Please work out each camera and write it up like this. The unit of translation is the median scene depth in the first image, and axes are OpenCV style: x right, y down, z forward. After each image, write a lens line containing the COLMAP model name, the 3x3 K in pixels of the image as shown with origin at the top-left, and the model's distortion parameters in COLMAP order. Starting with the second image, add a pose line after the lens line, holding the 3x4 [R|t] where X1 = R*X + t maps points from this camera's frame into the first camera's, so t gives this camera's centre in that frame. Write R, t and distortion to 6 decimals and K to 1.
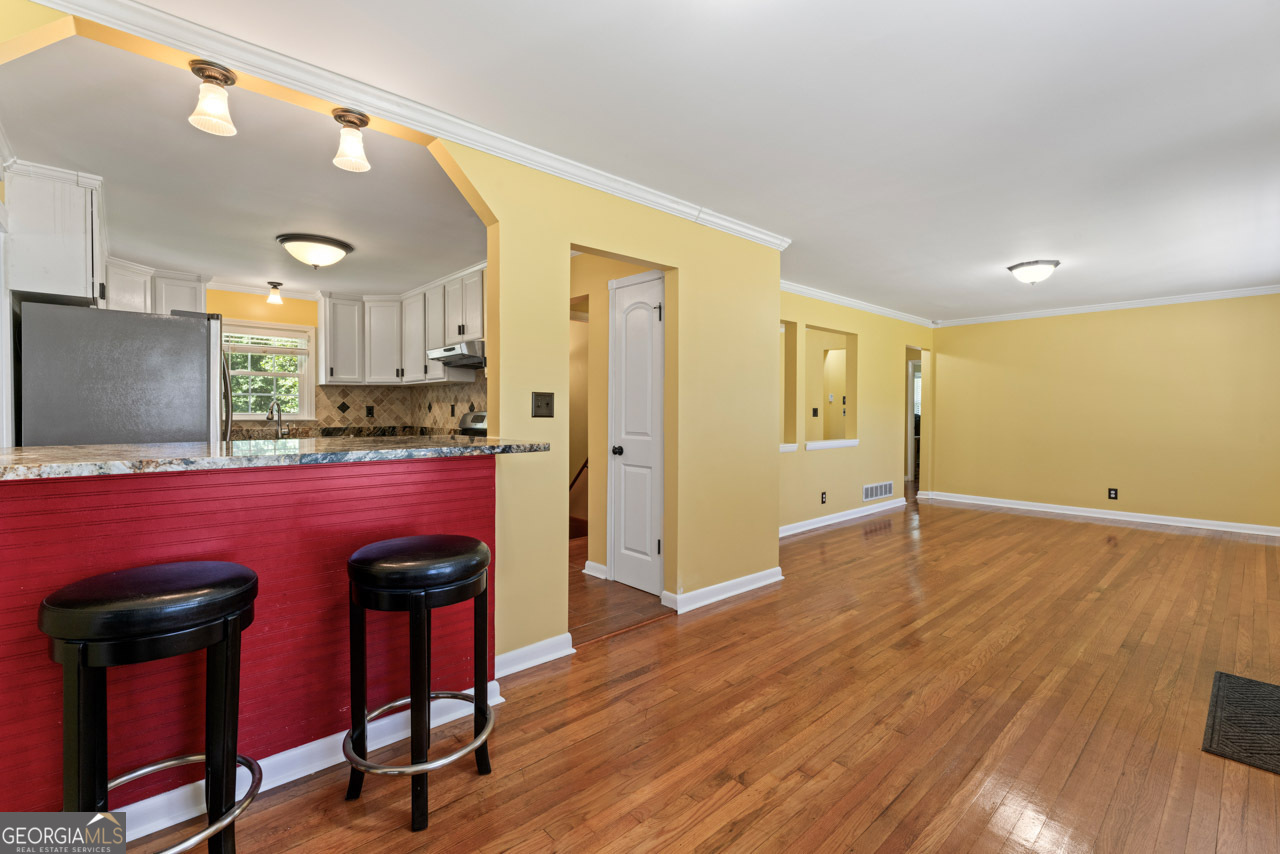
lens RADIAL K [[569.7, 0, 640.6], [0, 569.7, 423.0], [0, 0, 1]] dist [0.000424, 0.000509]
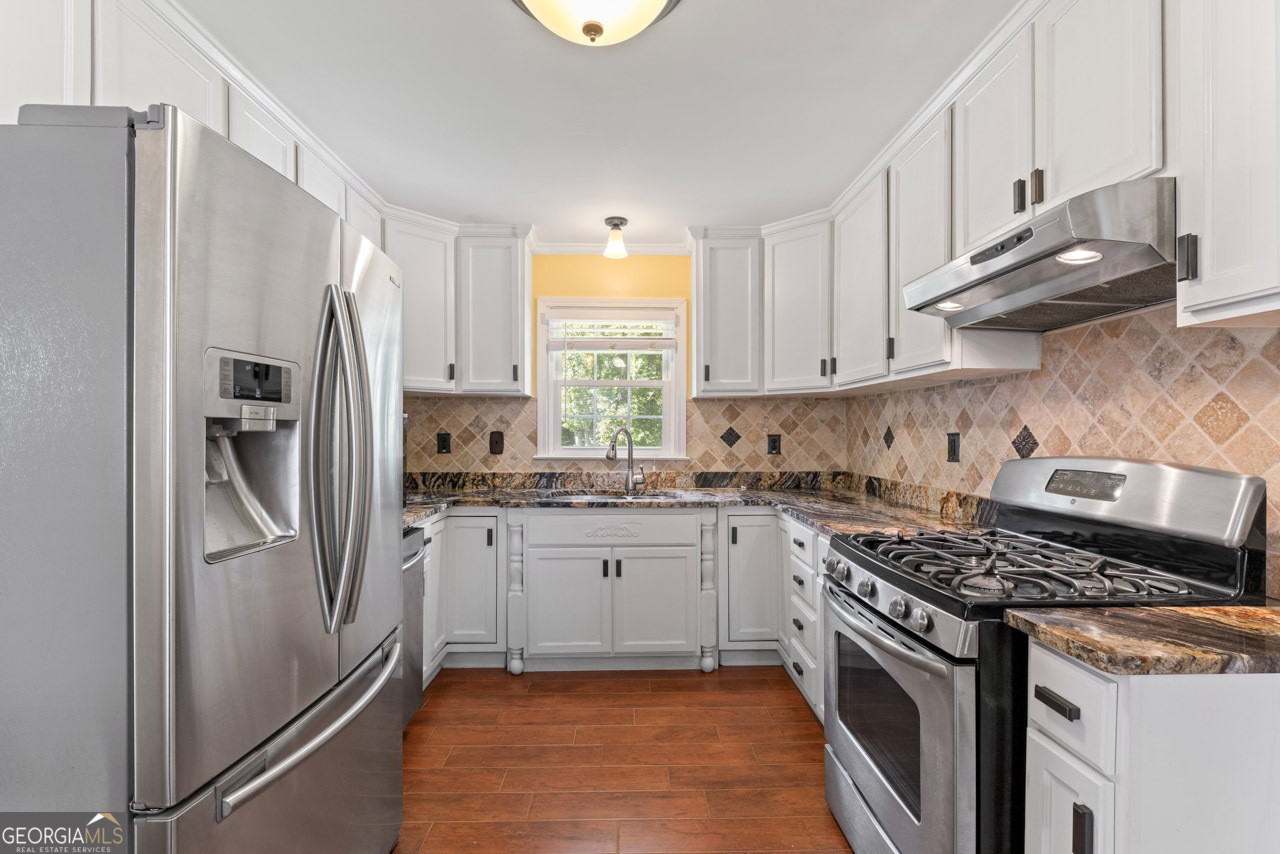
lens RADIAL K [[561.7, 0, 638.5], [0, 561.7, 430.6], [0, 0, 1]] dist [-0.000246, -0.000087]
pose [[0.753393, -0.002251, -0.657566, -0.227952], [-0.012734, 0.999757, -0.018012, -0.023008], [0.657447, 0.021943, 0.753181, 0.530635]]
